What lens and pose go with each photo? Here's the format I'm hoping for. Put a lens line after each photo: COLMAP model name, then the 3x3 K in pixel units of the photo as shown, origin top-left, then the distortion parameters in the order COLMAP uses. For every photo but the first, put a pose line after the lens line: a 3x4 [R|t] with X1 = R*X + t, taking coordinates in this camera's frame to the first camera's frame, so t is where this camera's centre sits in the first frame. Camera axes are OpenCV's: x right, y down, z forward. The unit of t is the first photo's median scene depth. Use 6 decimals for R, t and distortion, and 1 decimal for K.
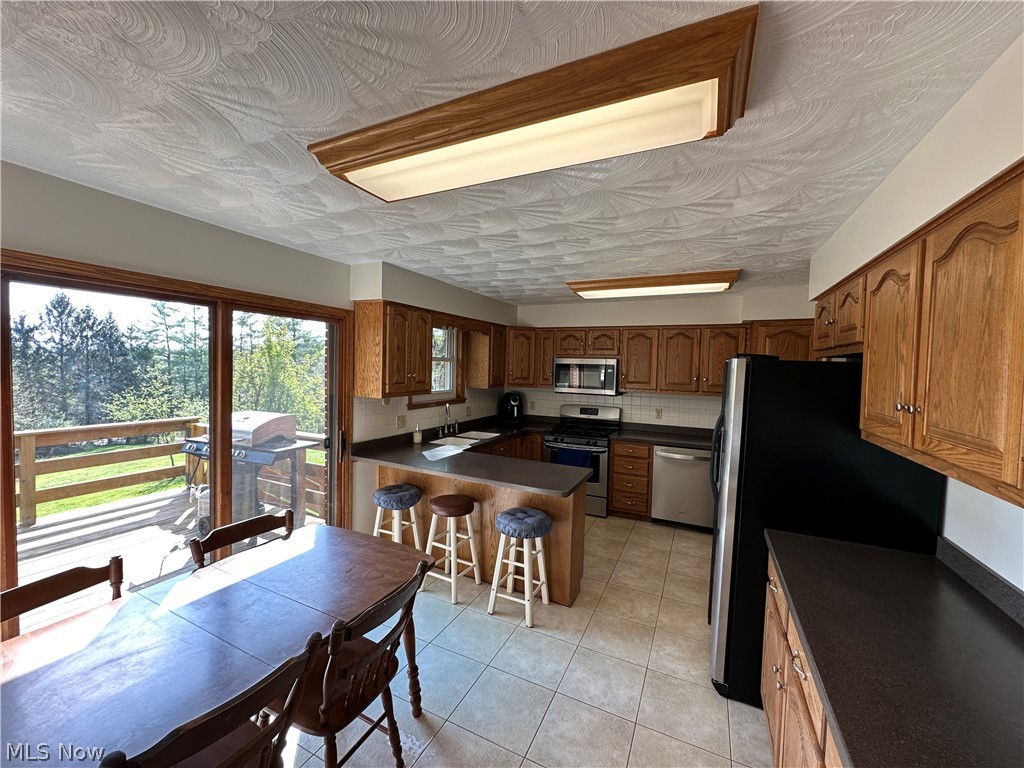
lens RADIAL K [[409.9, 0, 510.6], [0, 409.9, 382.7], [0, 0, 1]] dist [0.000778, 0.000020]
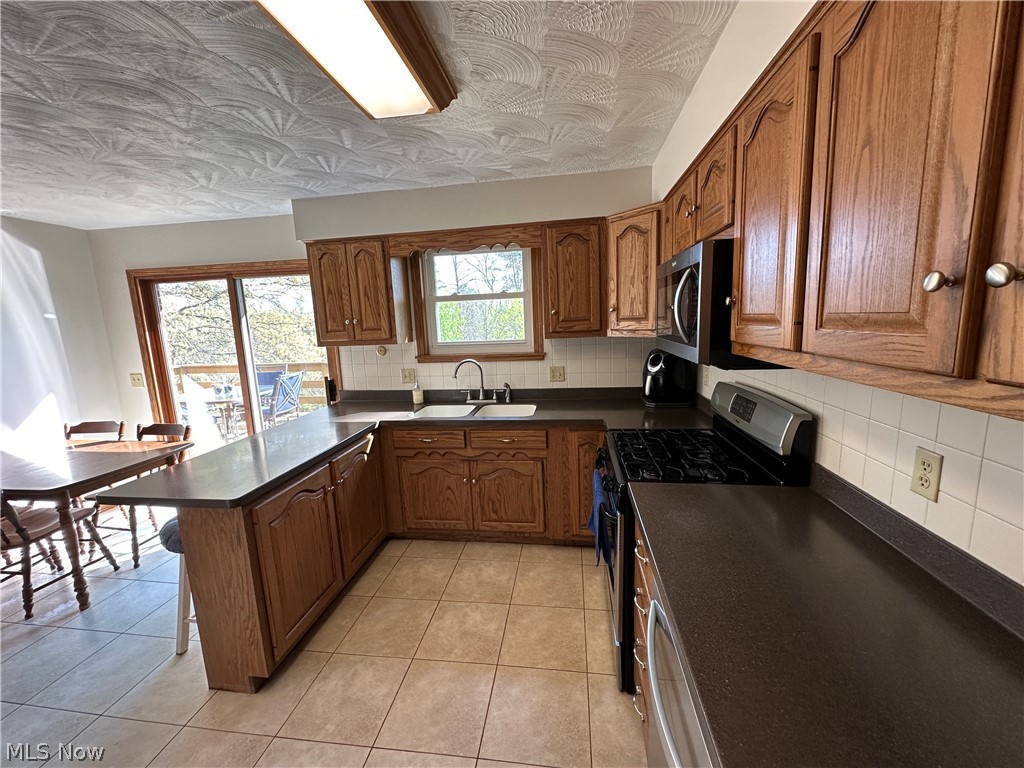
lens RADIAL K [[409.9, 0, 512.3], [0, 409.9, 382.6], [0, 0, 1]] dist [0.000778, 0.000020]
pose [[0.299065, 0.112367, -0.947594, 0.594795], [0.006720, 0.992770, 0.119845, 0.007269], [0.954209, -0.042209, 0.296147, 0.912710]]
